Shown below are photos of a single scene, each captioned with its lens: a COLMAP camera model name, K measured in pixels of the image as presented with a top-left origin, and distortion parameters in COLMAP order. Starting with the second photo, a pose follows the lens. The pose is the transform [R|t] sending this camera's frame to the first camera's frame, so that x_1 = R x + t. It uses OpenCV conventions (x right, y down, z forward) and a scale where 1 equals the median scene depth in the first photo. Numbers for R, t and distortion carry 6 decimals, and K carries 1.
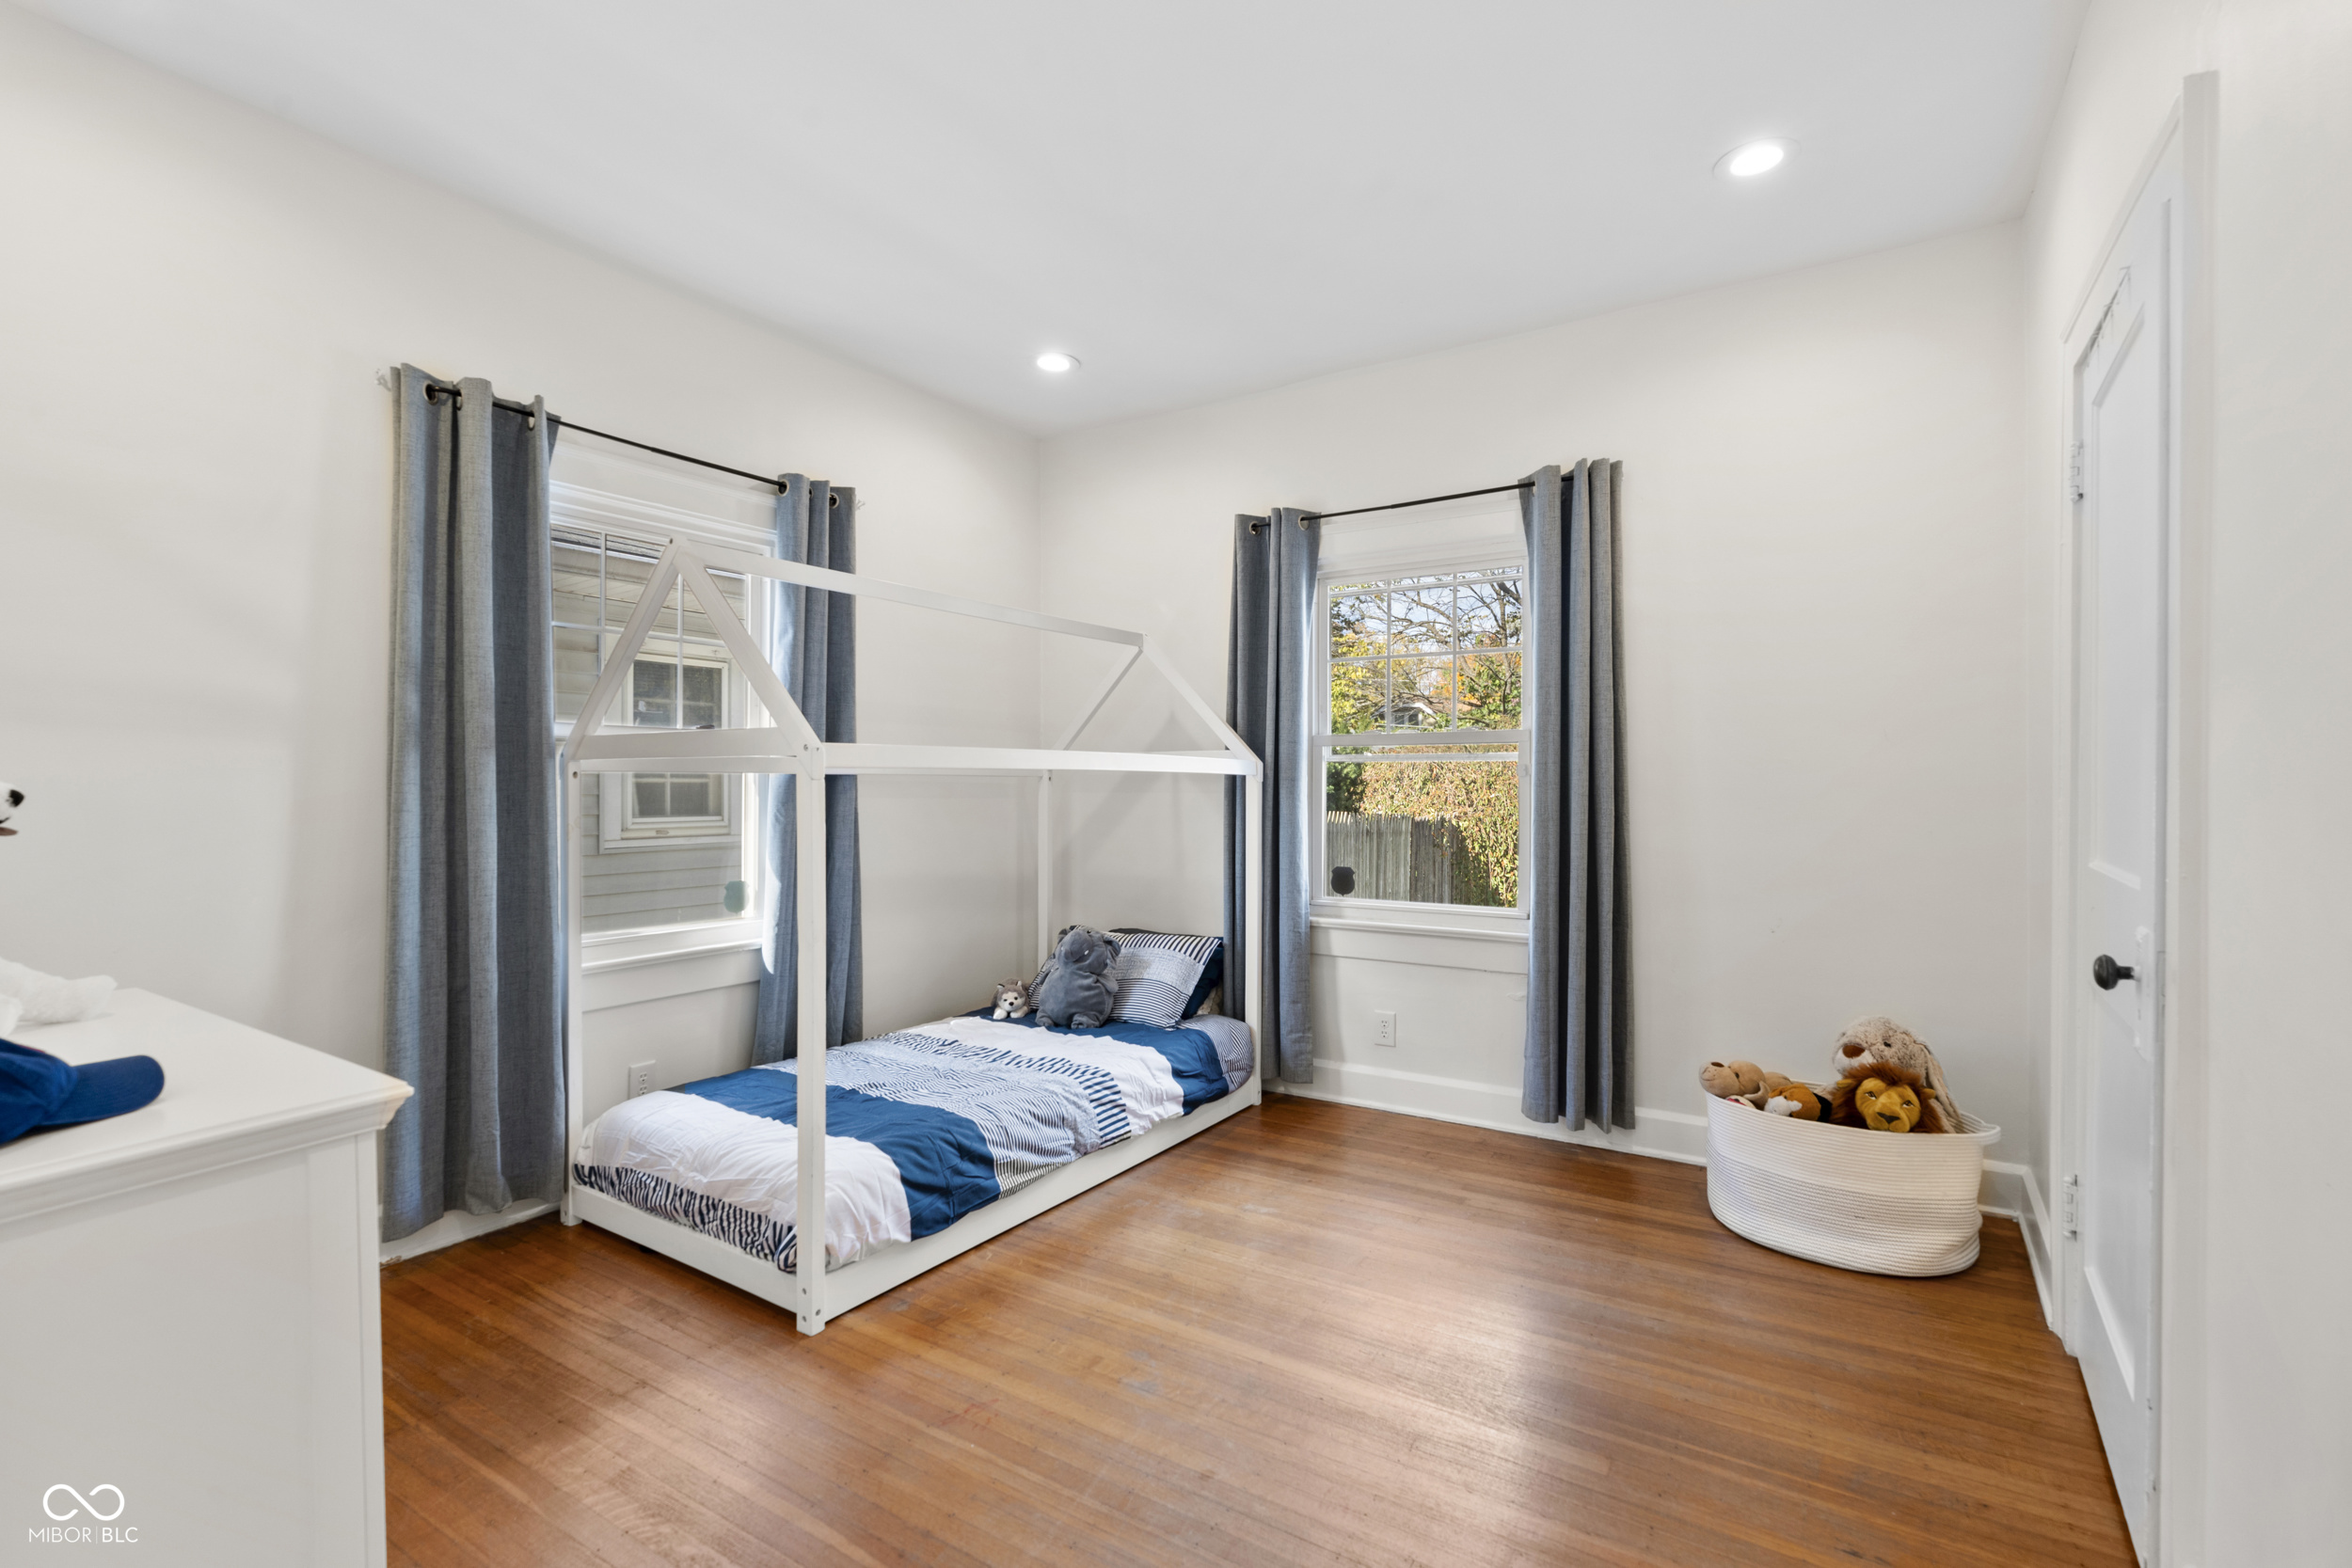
lens RADIAL K [[1067.6, 0, 1185.6], [0, 1067.6, 791.3], [0, 0, 1]] dist [0.000955, -0.000064]
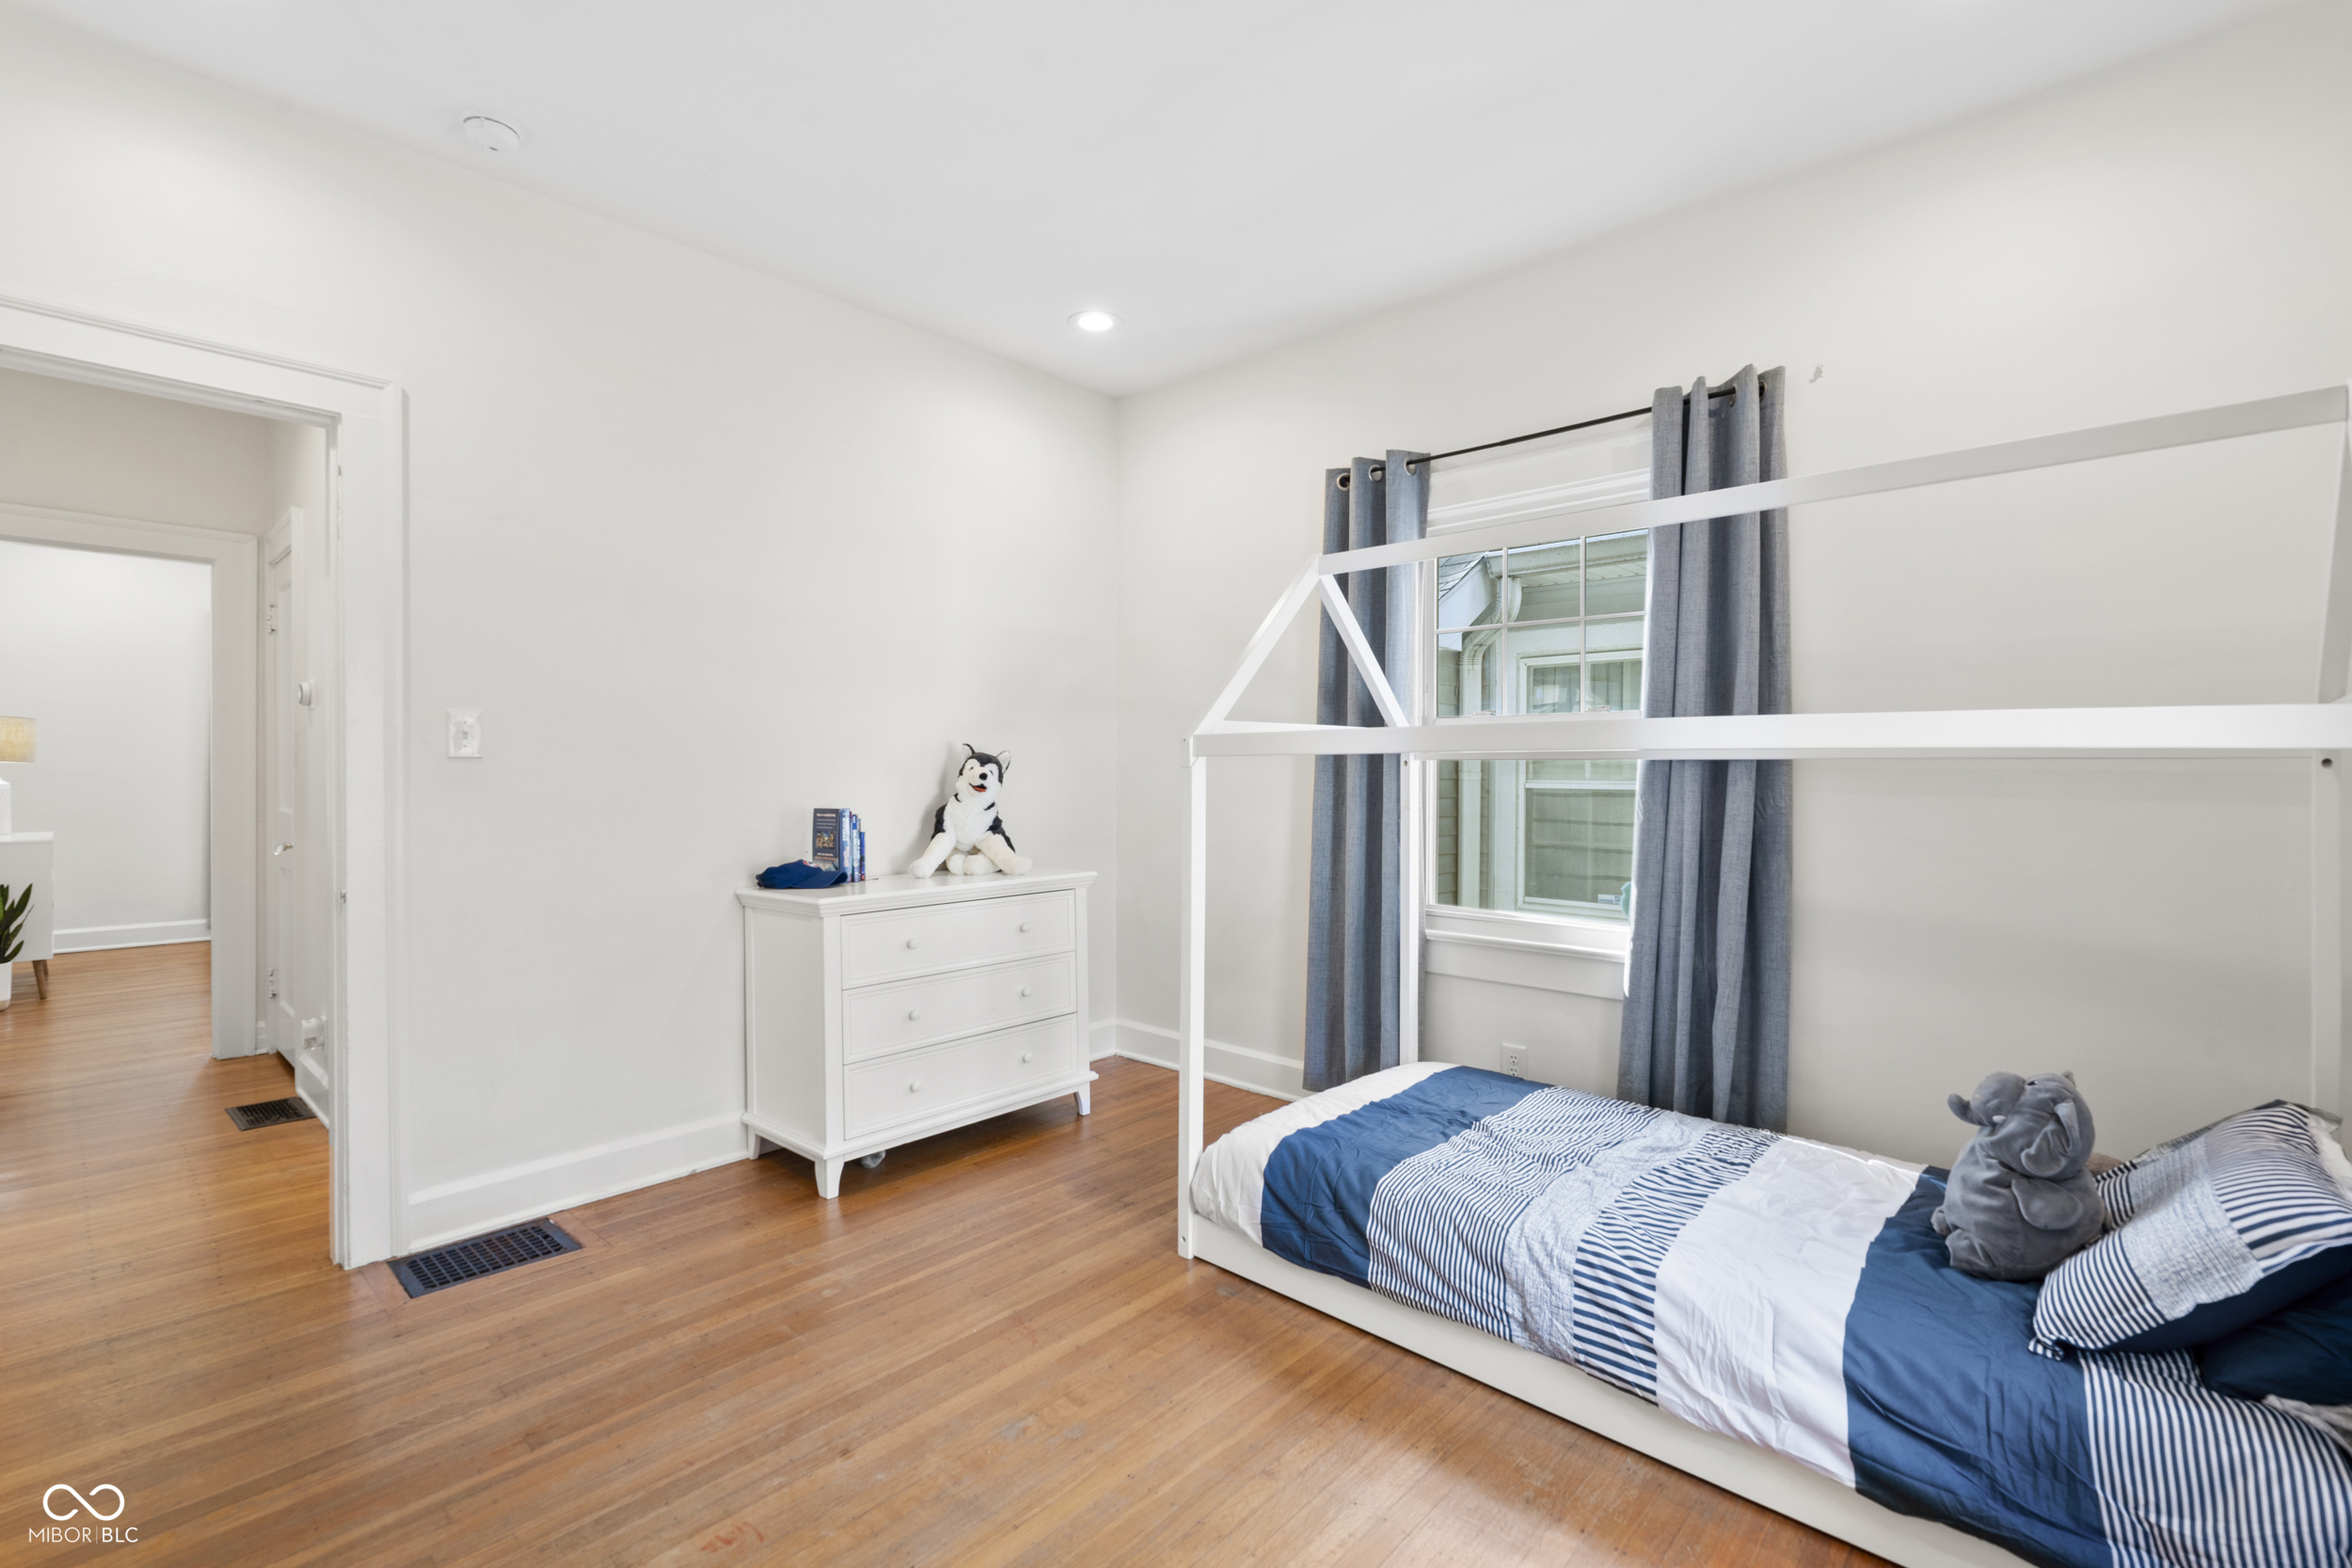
lens RADIAL K [[1057.0, 0, 1178.9], [0, 1057.0, 775.3], [0, 0, 1]] dist [-0.001388, 0.000530]
pose [[-0.189521, 0.003323, -0.981871, 0.580677], [-0.009637, 0.999940, 0.005244, -0.005636], [0.981829, 0.010456, -0.189477, 0.927460]]
